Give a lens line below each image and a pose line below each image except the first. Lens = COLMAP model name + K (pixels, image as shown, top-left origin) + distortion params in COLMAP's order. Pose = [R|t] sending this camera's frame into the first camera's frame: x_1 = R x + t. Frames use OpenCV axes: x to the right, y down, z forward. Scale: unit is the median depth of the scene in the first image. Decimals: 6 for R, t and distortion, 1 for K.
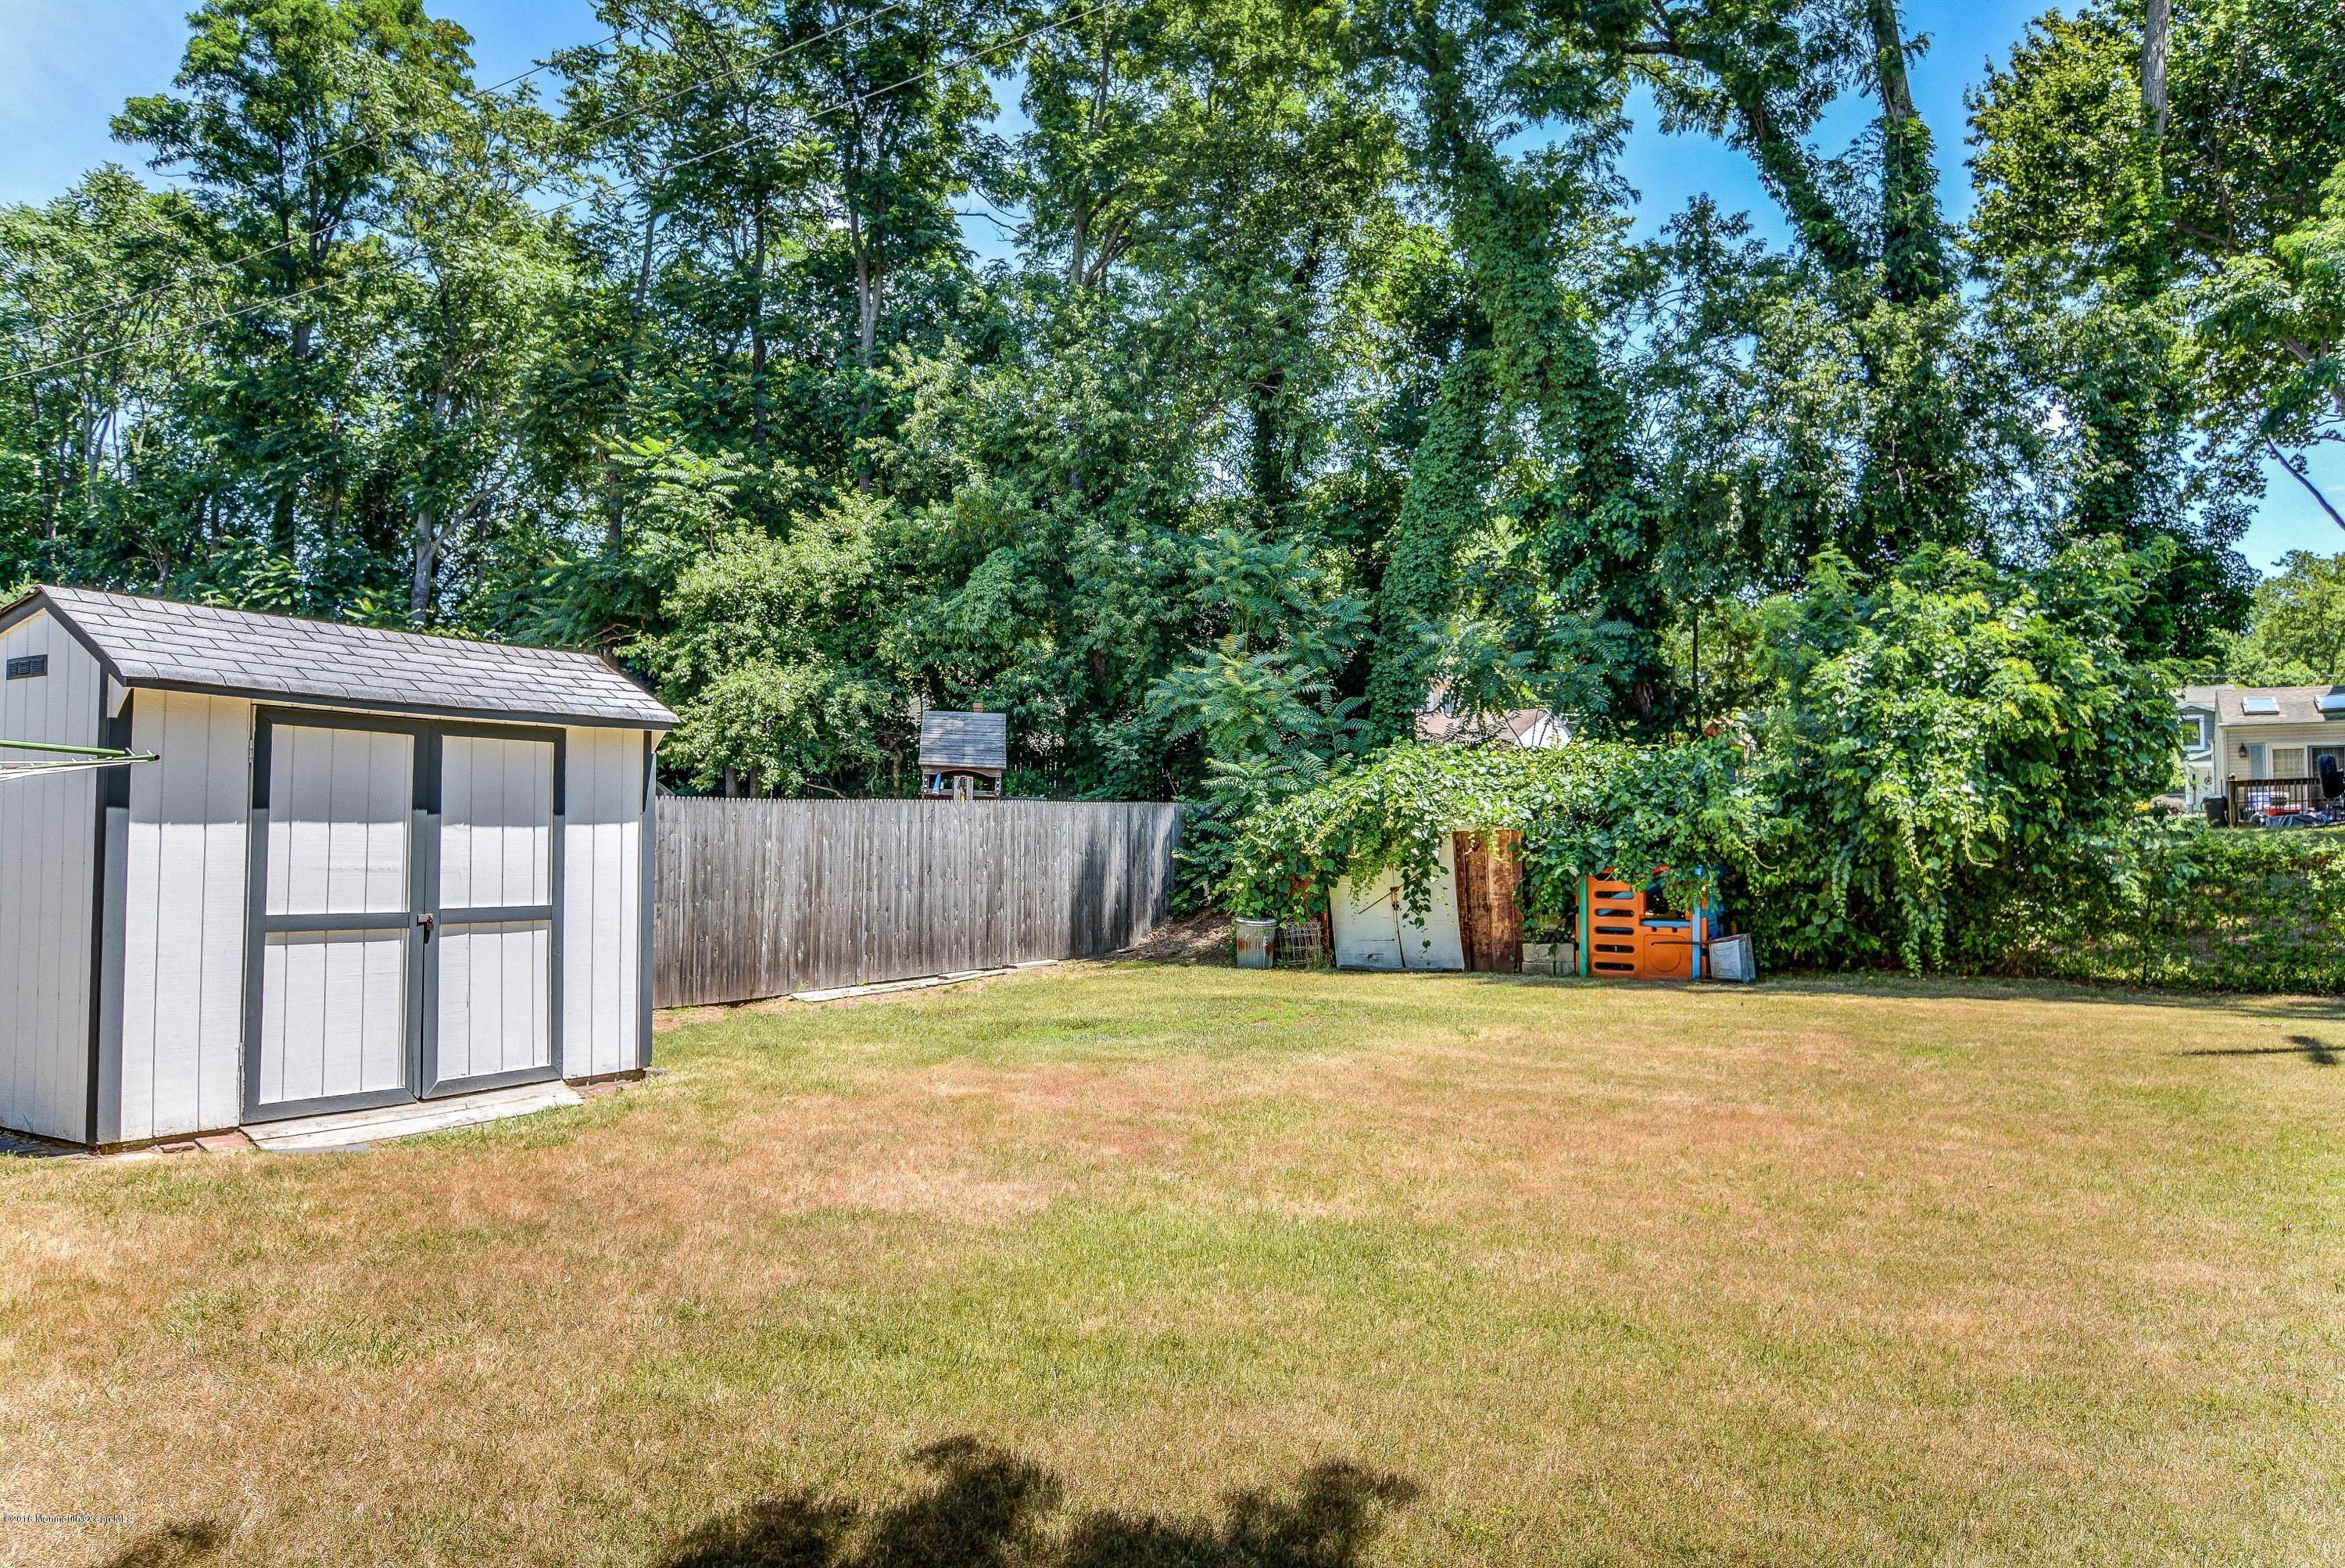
lens RADIAL K [[1622.6, 0, 1171.5], [0, 1622.6, 790.8], [0, 0, 1]] dist [-0.000449, -0.004712]
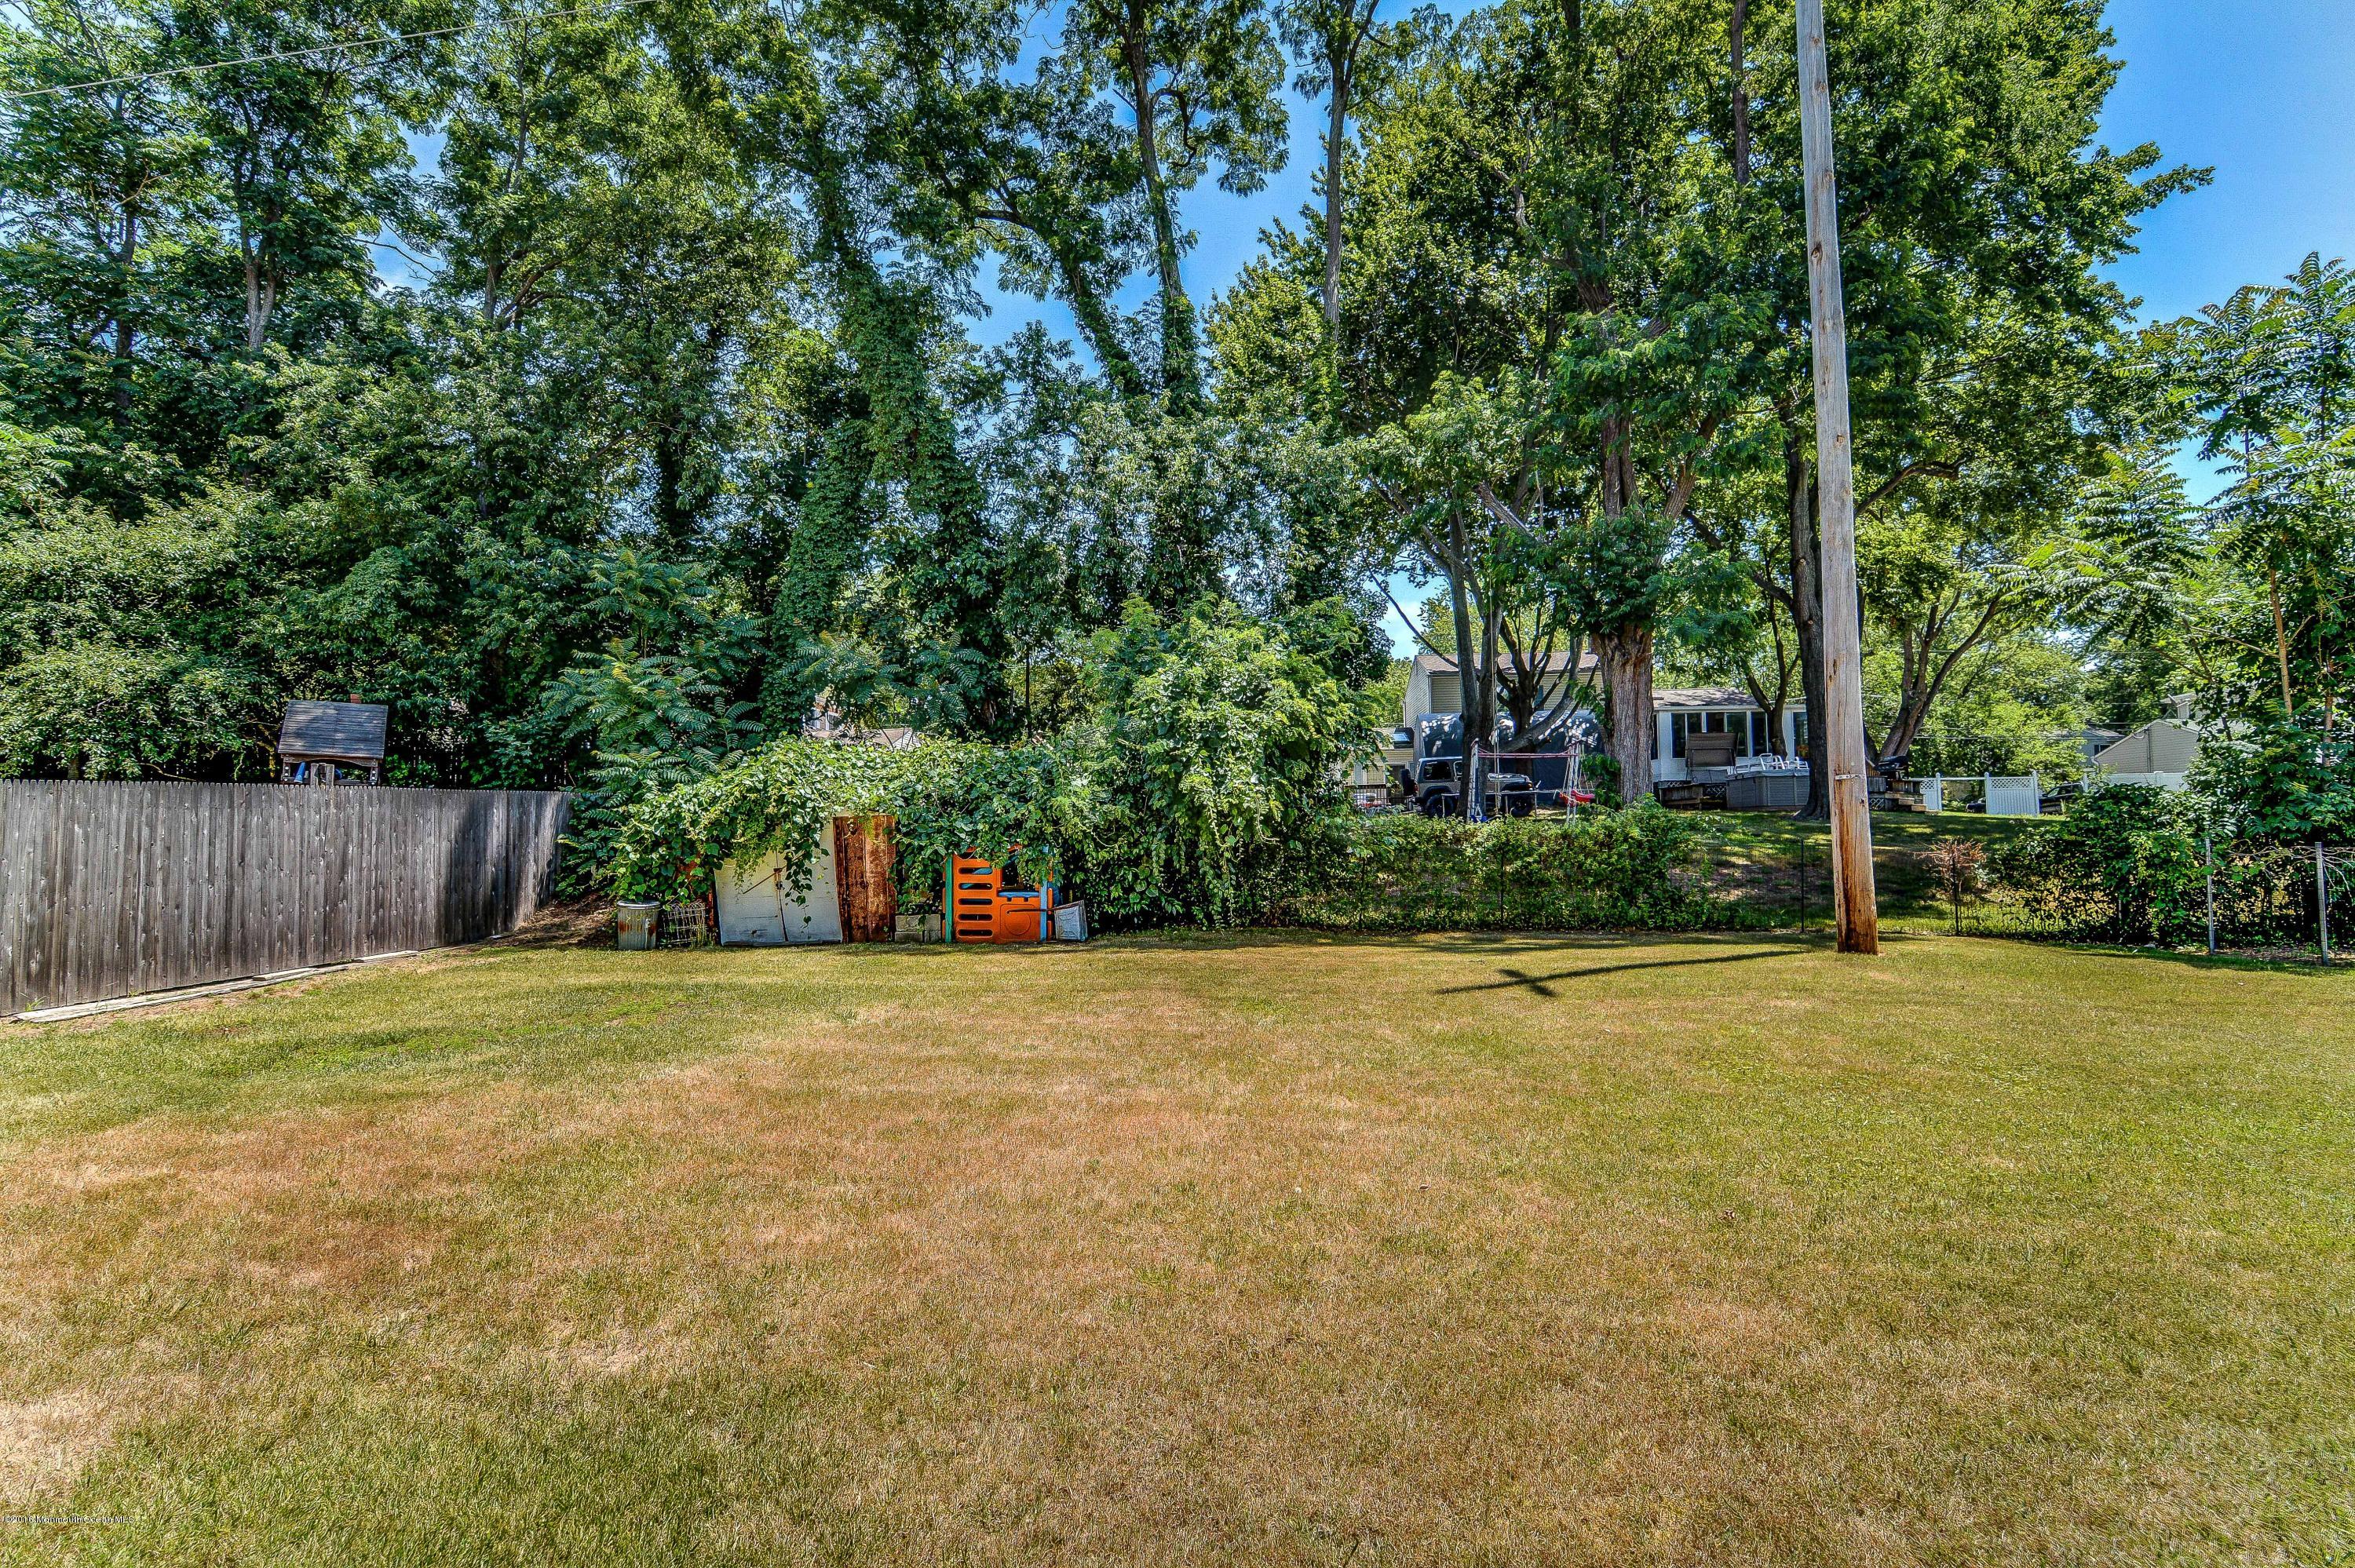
lens RADIAL K [[1109.2, 0, 1171.9], [0, 1109.2, 796.1], [0, 0, 1]] dist [-0.018888, -0.003376]
pose [[0.893258, 0.004473, 0.449523, 0.030548], [-0.005028, 0.999987, 0.000040, 0.007232], [-0.449517, -0.002296, 0.893269, 0.166227]]
